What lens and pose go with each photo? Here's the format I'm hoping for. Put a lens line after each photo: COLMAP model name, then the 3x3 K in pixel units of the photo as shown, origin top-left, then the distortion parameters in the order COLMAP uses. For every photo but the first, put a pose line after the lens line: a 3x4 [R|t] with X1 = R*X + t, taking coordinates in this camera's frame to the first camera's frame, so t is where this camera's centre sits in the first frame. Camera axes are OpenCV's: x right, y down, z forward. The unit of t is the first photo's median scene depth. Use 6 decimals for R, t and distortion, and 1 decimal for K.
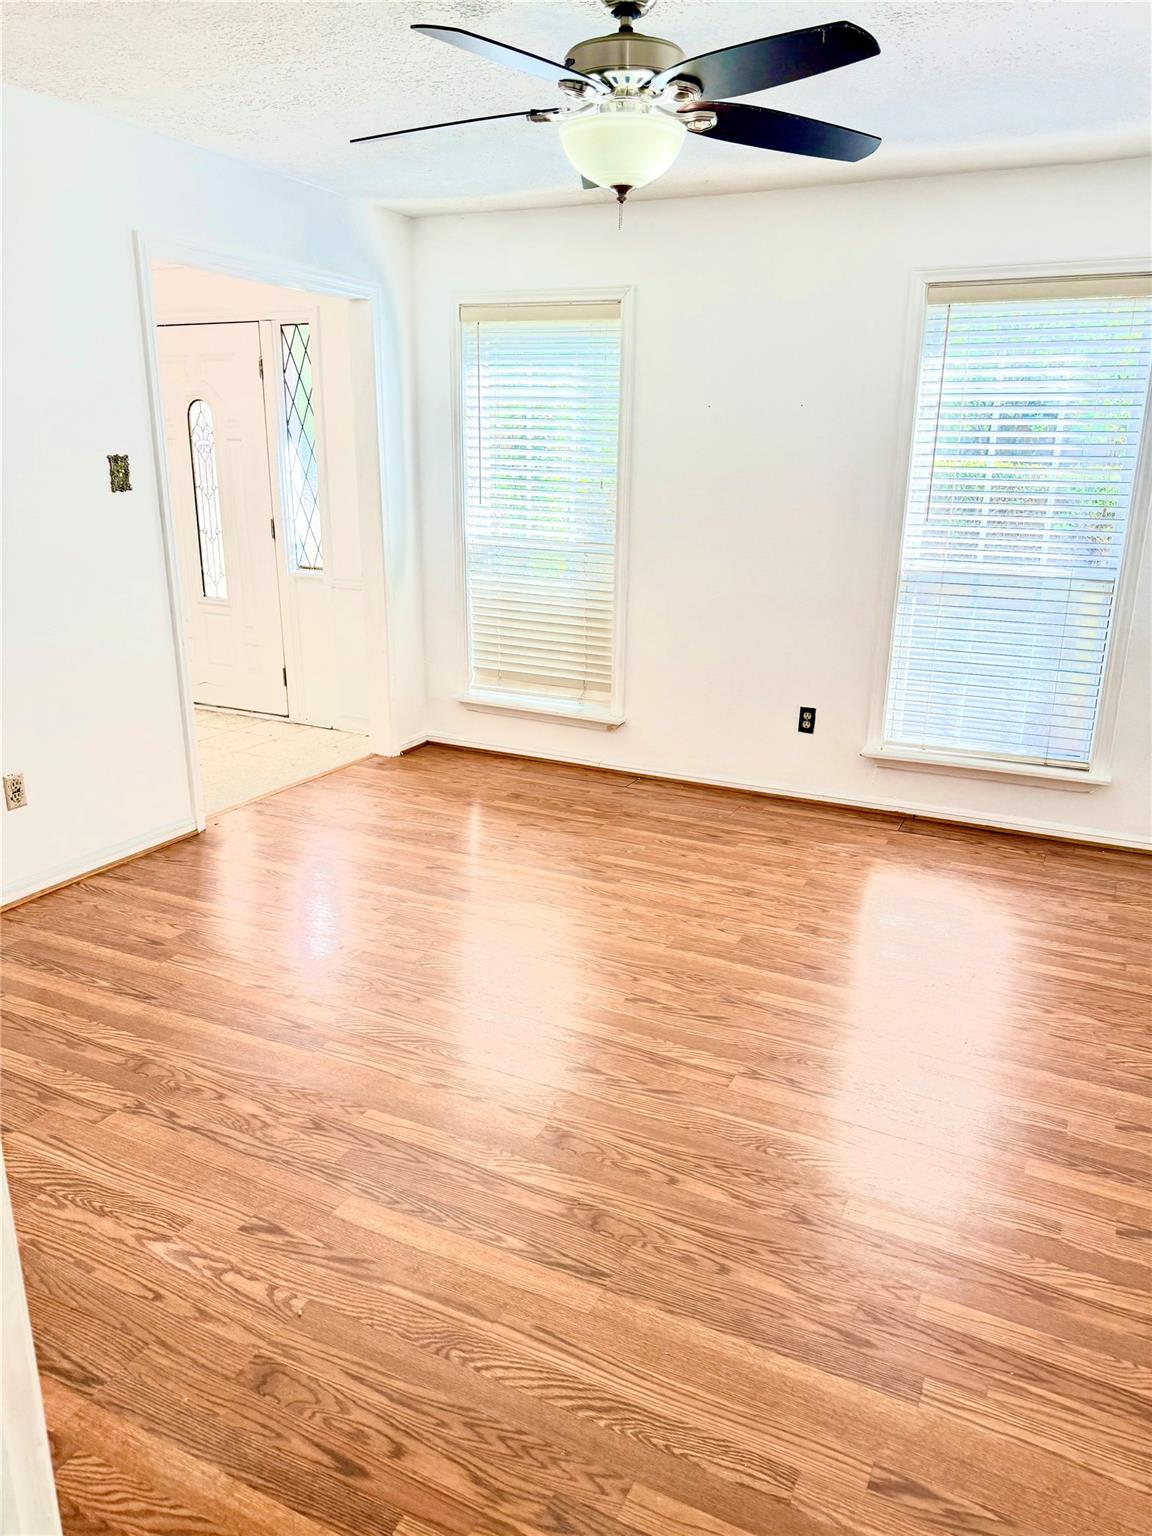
lens RADIAL K [[1073.6, 0, 579.2], [0, 1073.6, 771.5], [0, 0, 1]] dist [0.170383, -0.302888]
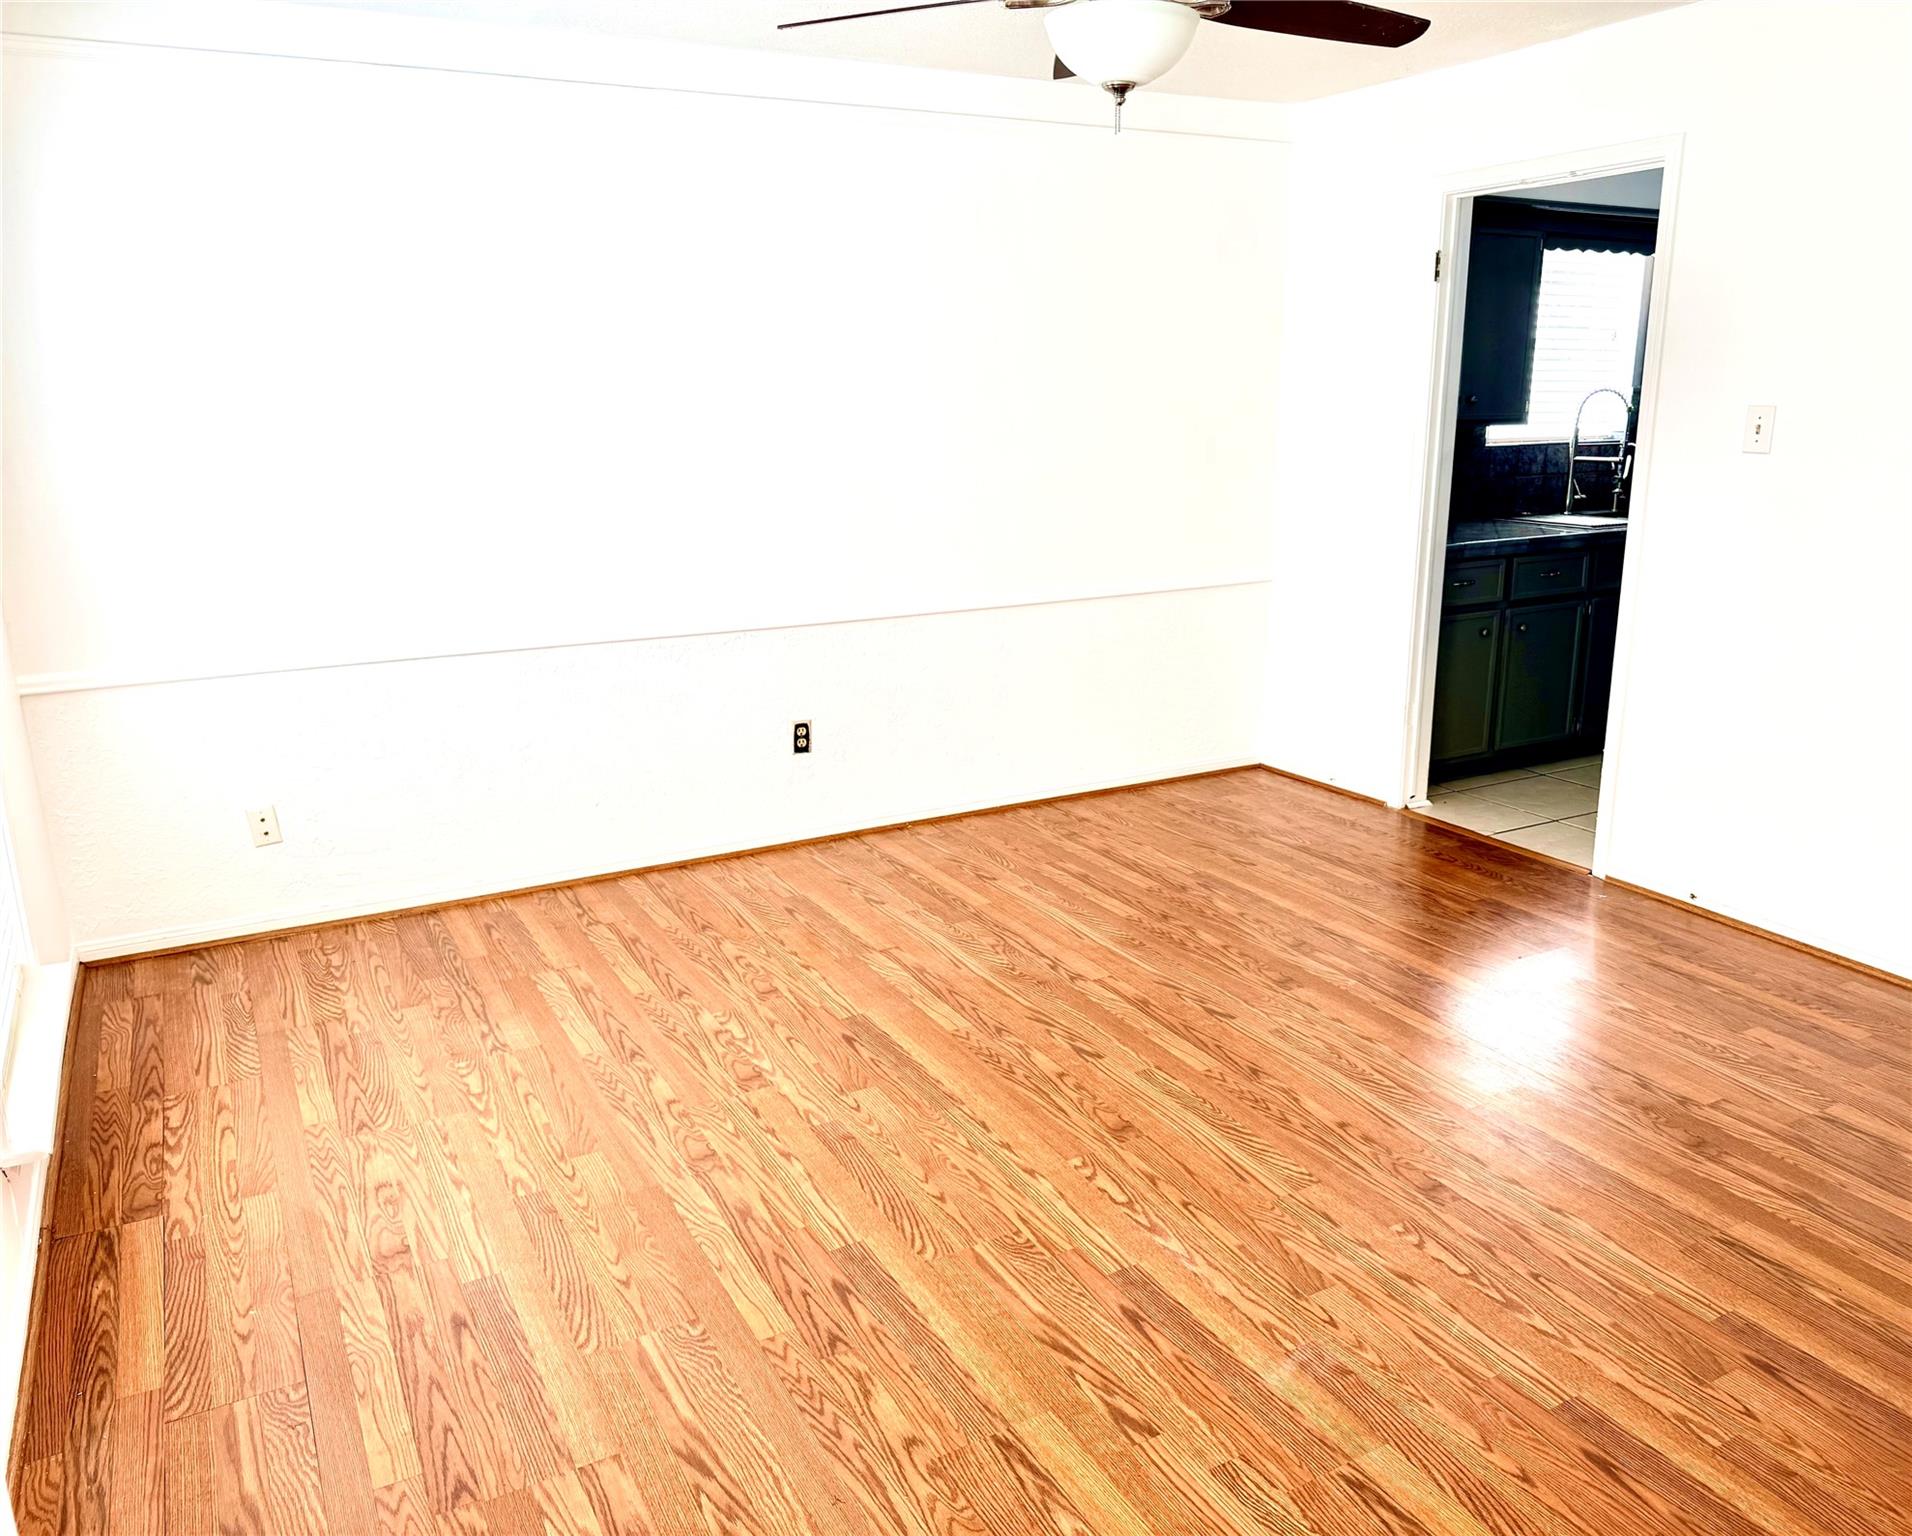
lens RADIAL K [[1434.6, 0, 956.0], [0, 1434.6, 768.0], [0, 0, 1]] dist [0.002947, -0.003324]
pose [[-0.802831, -0.160689, 0.574143, -0.469467], [0.169893, 0.861411, 0.478652, -0.534943], [-0.571487, 0.481820, -0.664268, 1.704189]]
